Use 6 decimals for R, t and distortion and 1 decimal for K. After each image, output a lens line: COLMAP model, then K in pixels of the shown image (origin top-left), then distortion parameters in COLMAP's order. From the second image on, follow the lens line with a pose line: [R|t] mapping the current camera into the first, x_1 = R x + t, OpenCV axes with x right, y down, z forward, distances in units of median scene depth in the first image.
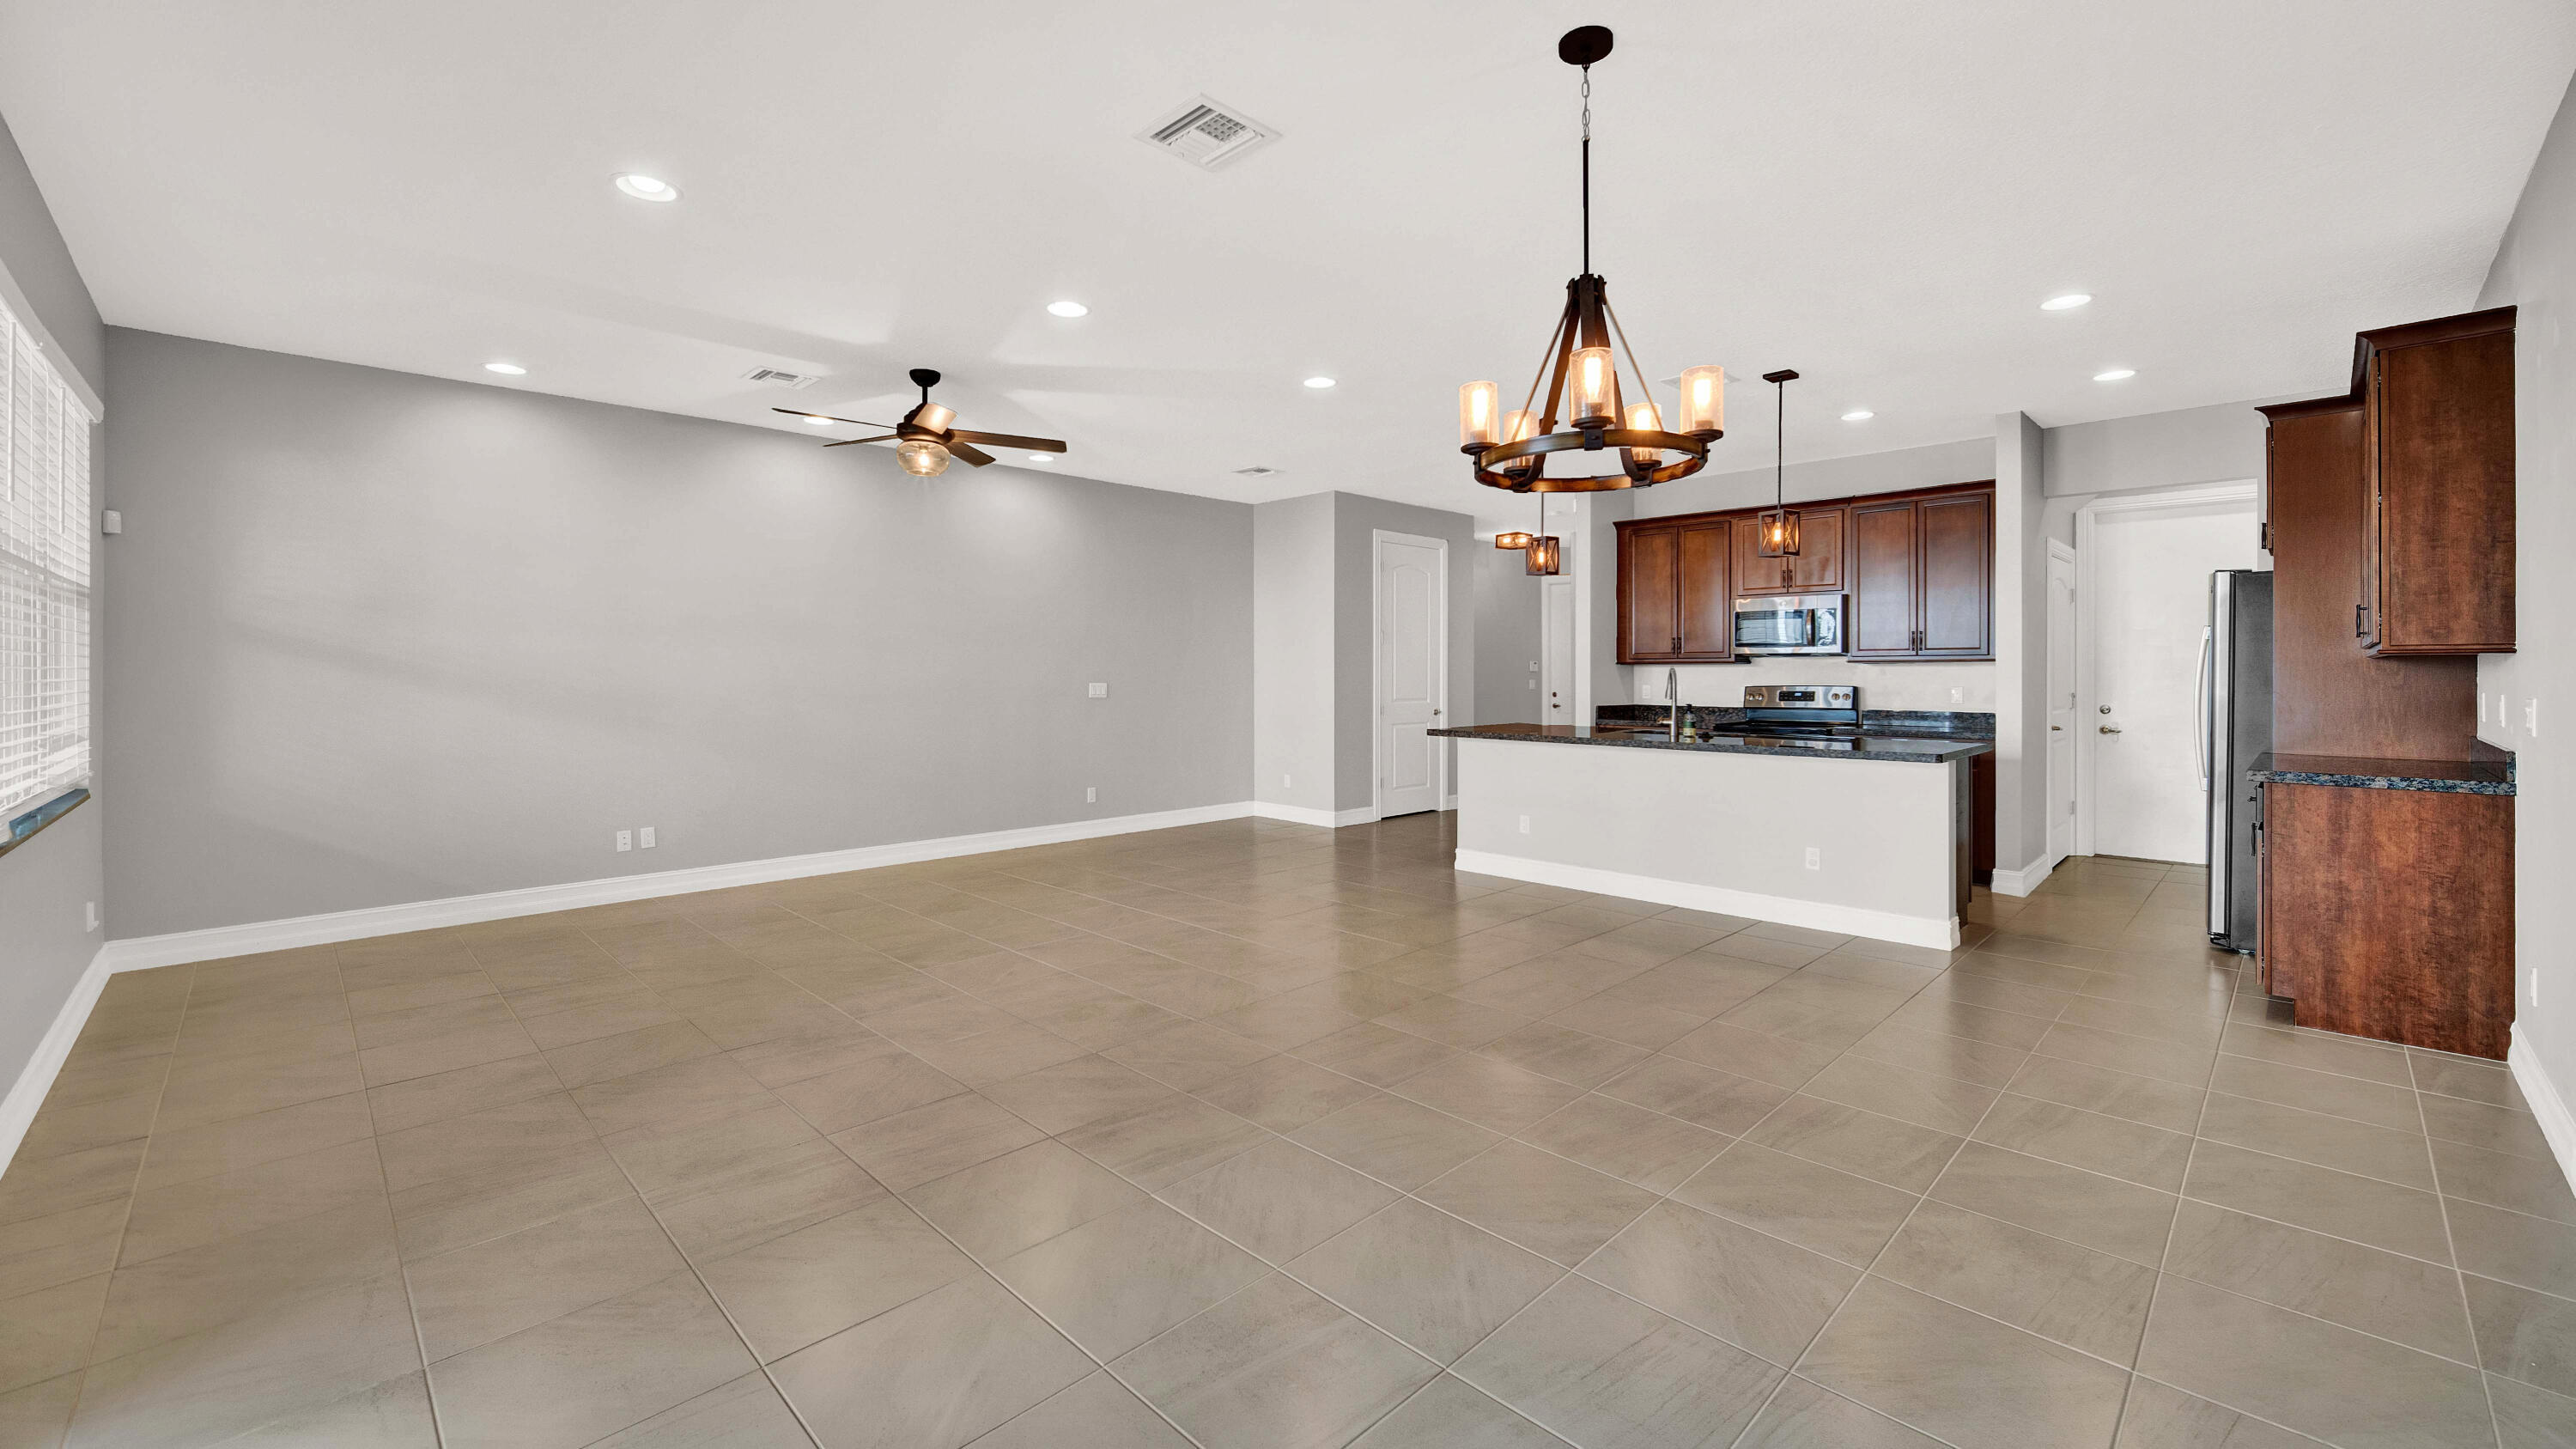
lens RADIAL K [[1066.9, 0, 1290.7], [0, 1066.9, 671.7], [0, 0, 1]] dist [-0.000638, -0.000104]
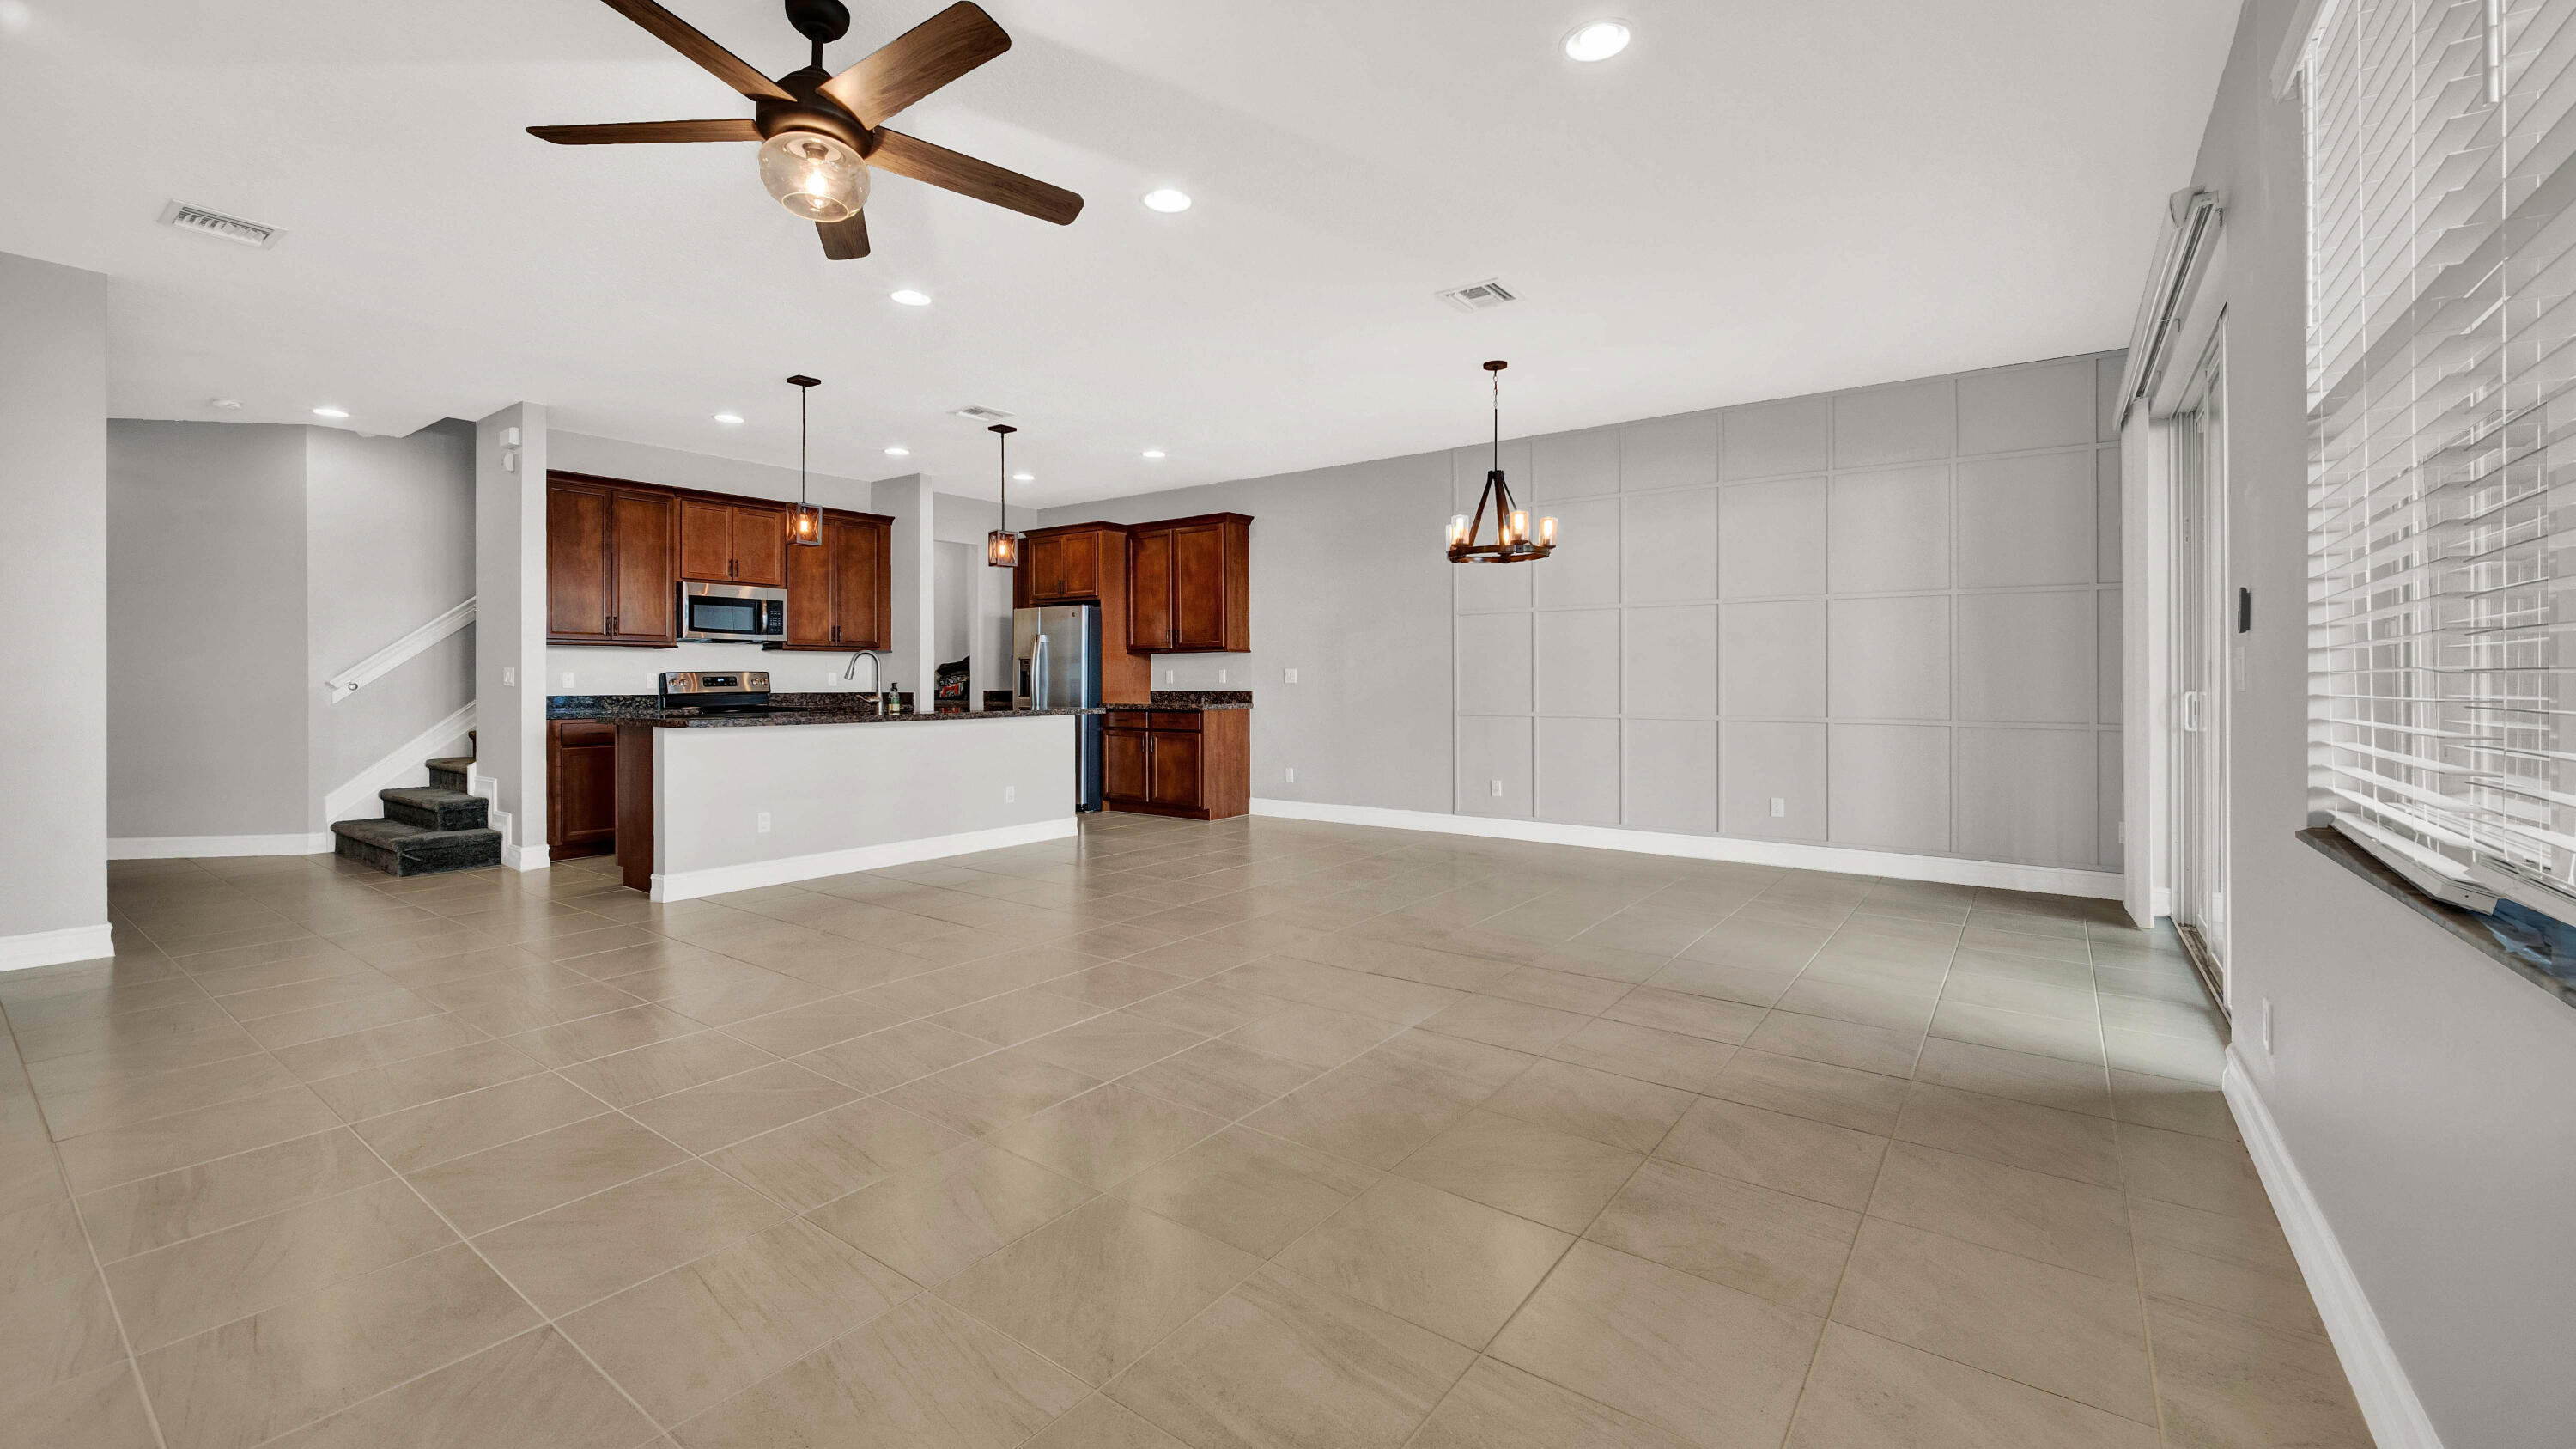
lens RADIAL K [[1039.4, 0, 1290.6], [0, 1039.4, 690.9], [0, 0, 1]] dist [-0.001461, -0.000186]
pose [[-0.178769, -0.009498, 0.983845, -0.931020], [0.001884, 0.999948, 0.009996, 0.034300], [-0.983889, 0.003641, -0.178742, 0.945816]]
